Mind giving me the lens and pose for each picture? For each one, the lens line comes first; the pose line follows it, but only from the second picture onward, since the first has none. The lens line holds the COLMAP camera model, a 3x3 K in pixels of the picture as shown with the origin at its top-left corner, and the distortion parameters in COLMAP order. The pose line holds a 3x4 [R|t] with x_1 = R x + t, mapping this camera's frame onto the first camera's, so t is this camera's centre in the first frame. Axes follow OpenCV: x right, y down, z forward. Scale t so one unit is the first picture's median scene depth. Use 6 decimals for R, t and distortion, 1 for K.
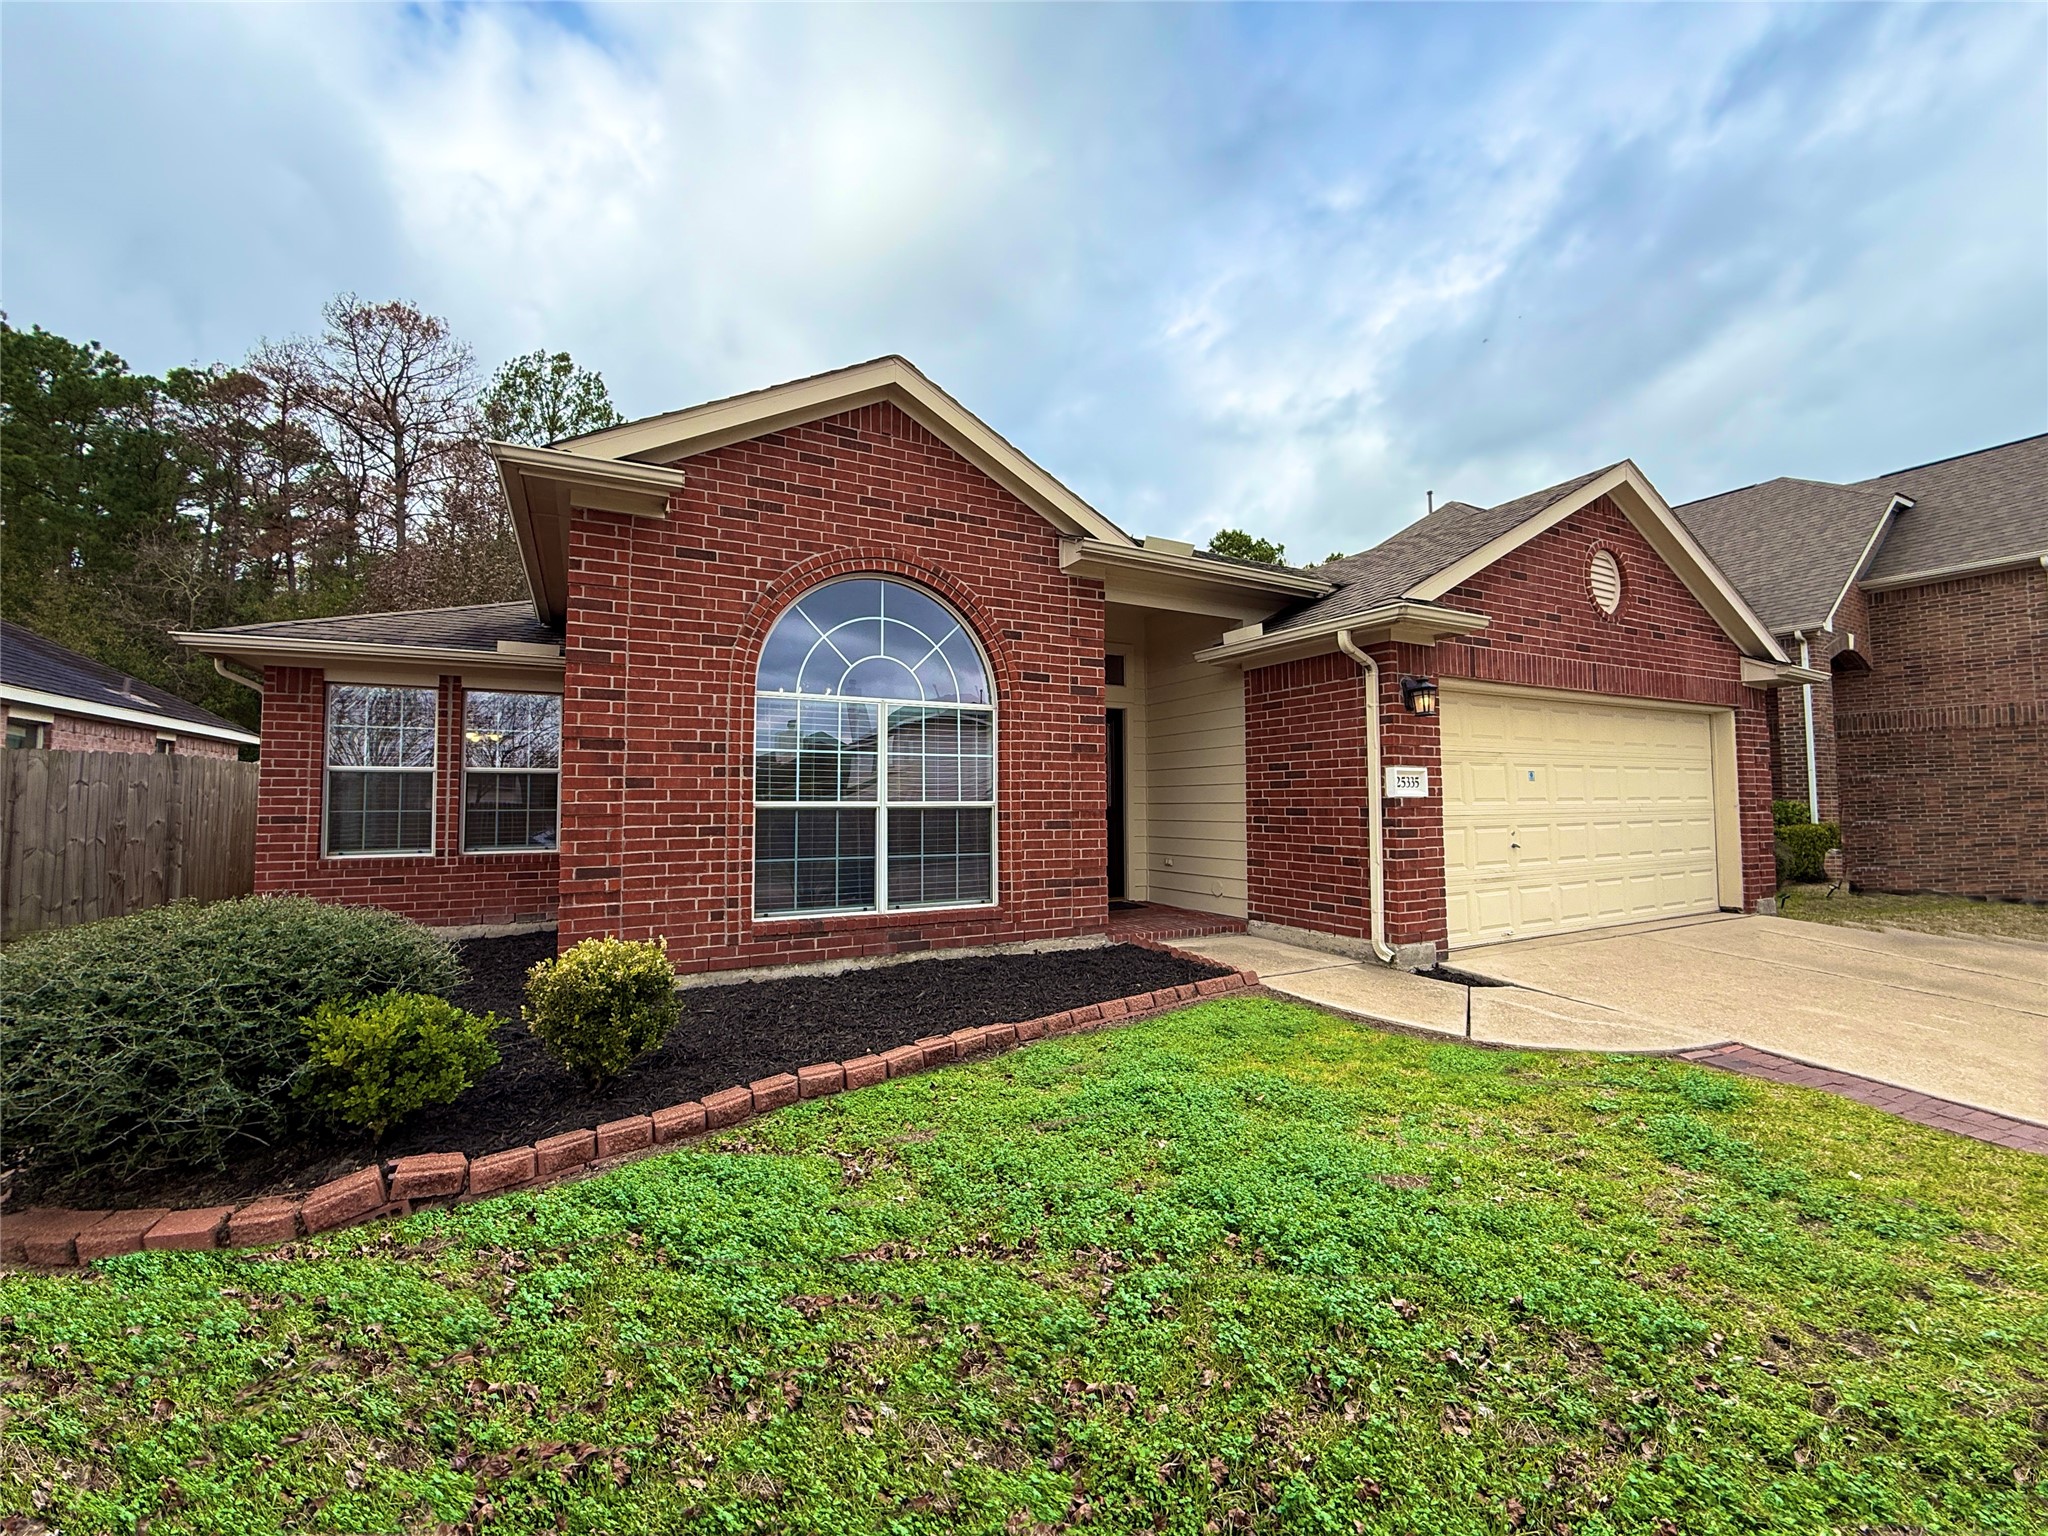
lens RADIAL K [[816.2, 0, 1020.4], [0, 816.2, 766.7], [0, 0, 1]] dist [0.000160, -0.000095]
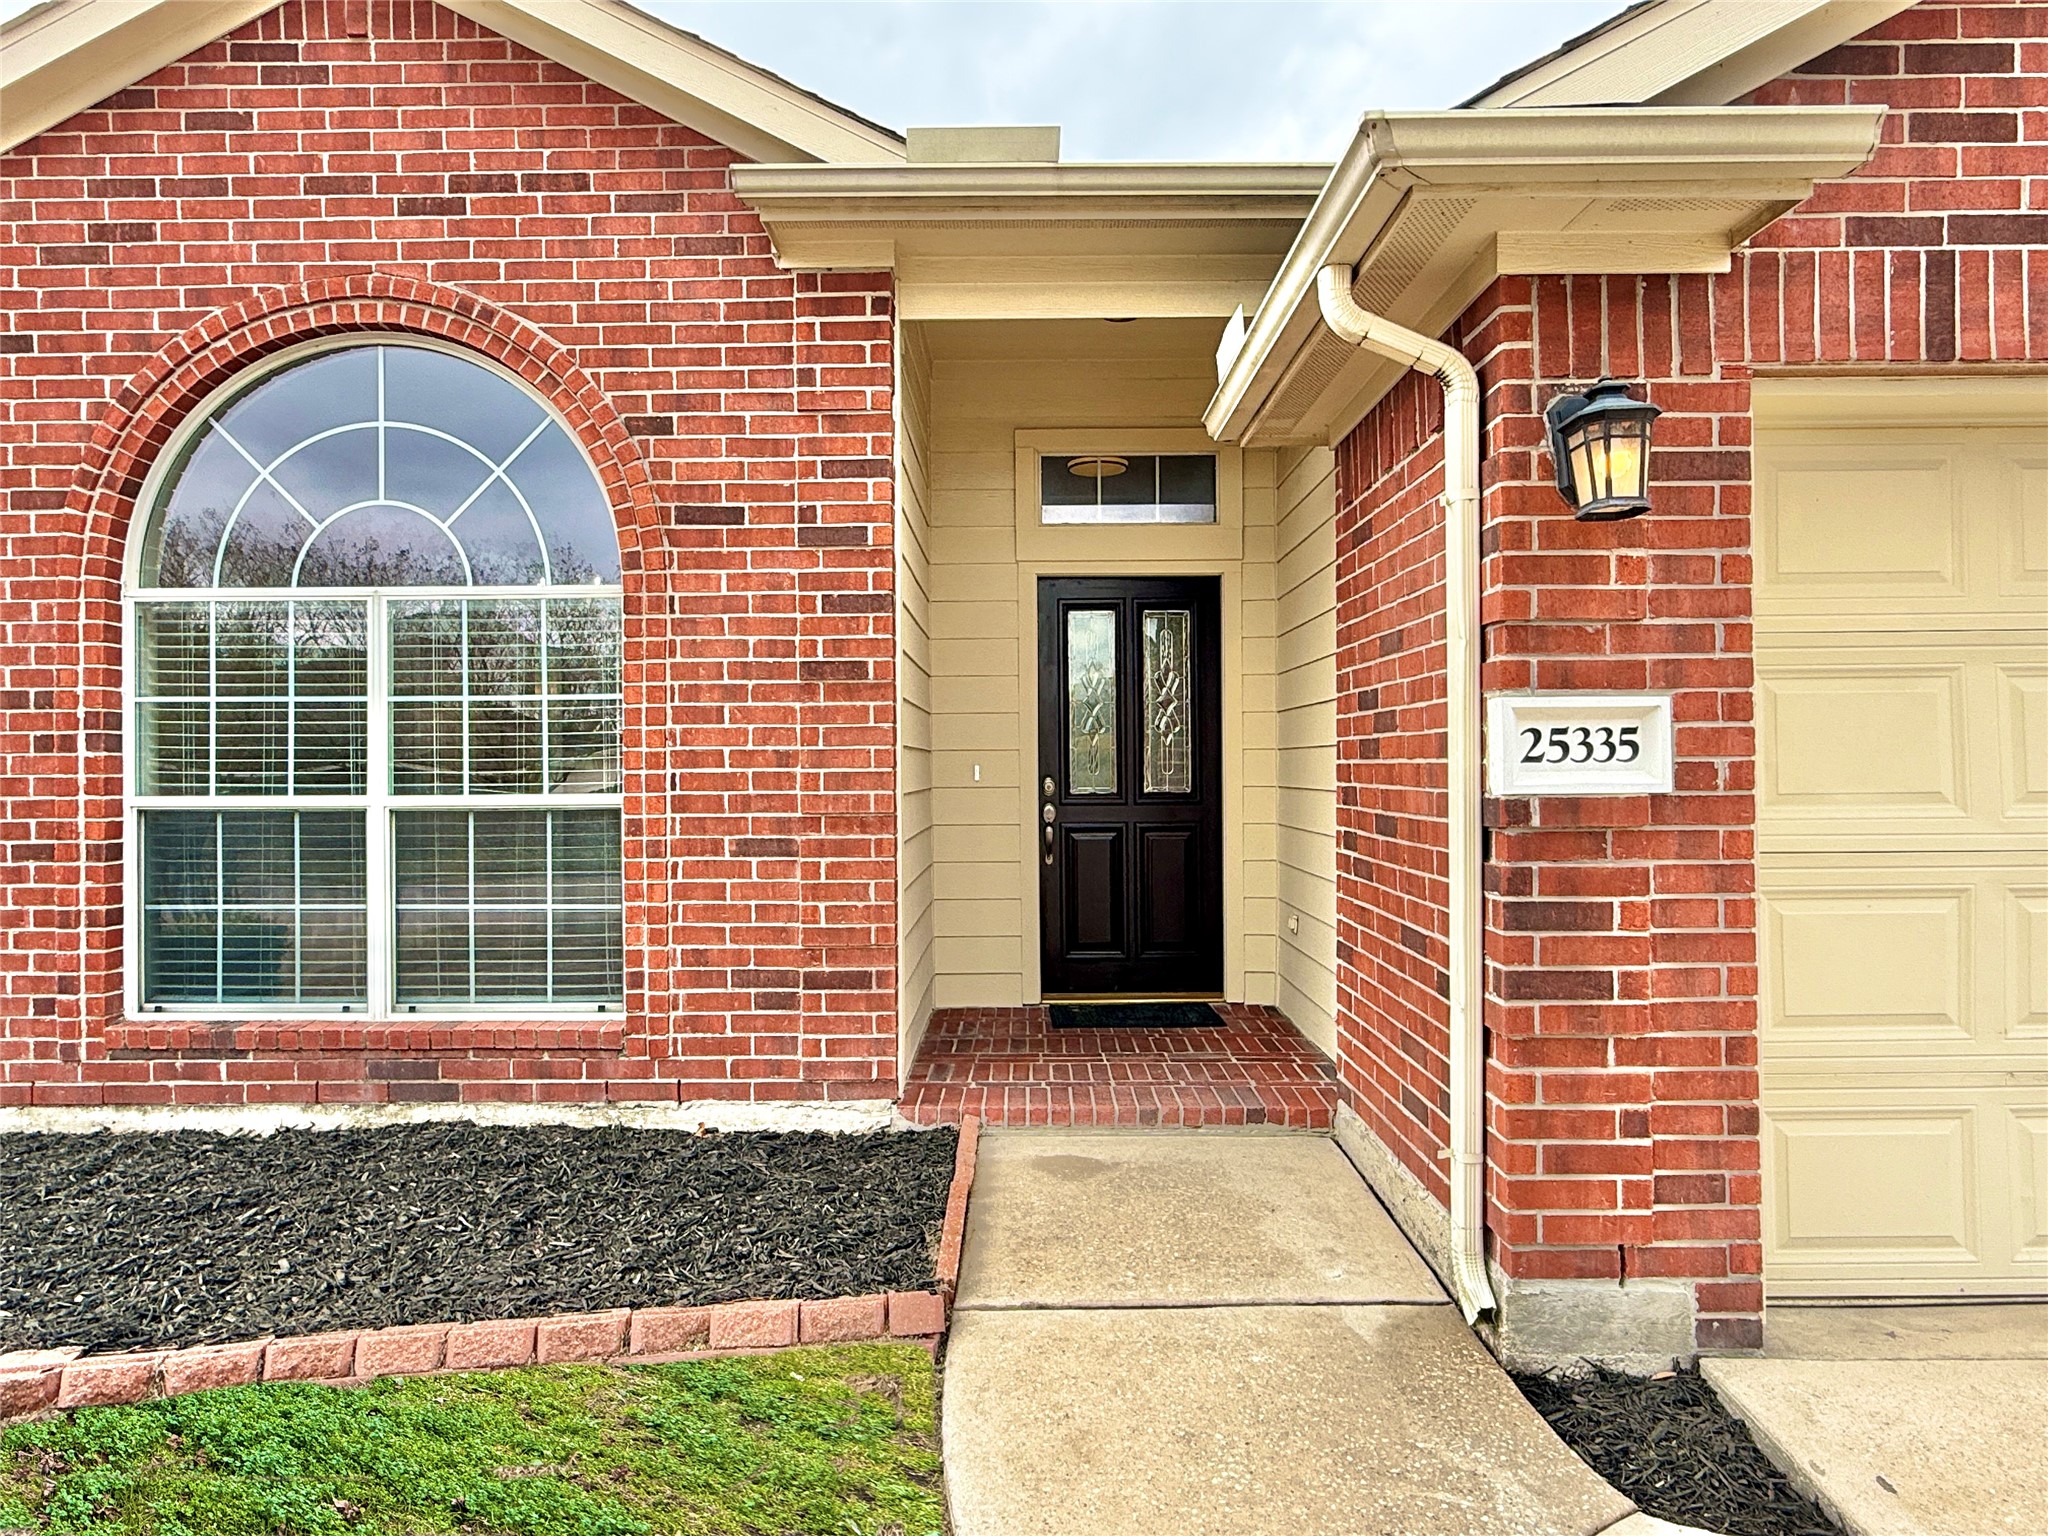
lens RADIAL K [[1234.9, 0, 1024.0], [0, 1234.9, 768.0], [0, 0, 1]] dist [-0.003574, 0.002806]
pose [[0.879126, -0.000872, -0.476588, 0.502685], [0.025777, 0.998622, 0.045721, 0.001555], [0.475891, -0.052480, 0.877937, 0.497044]]
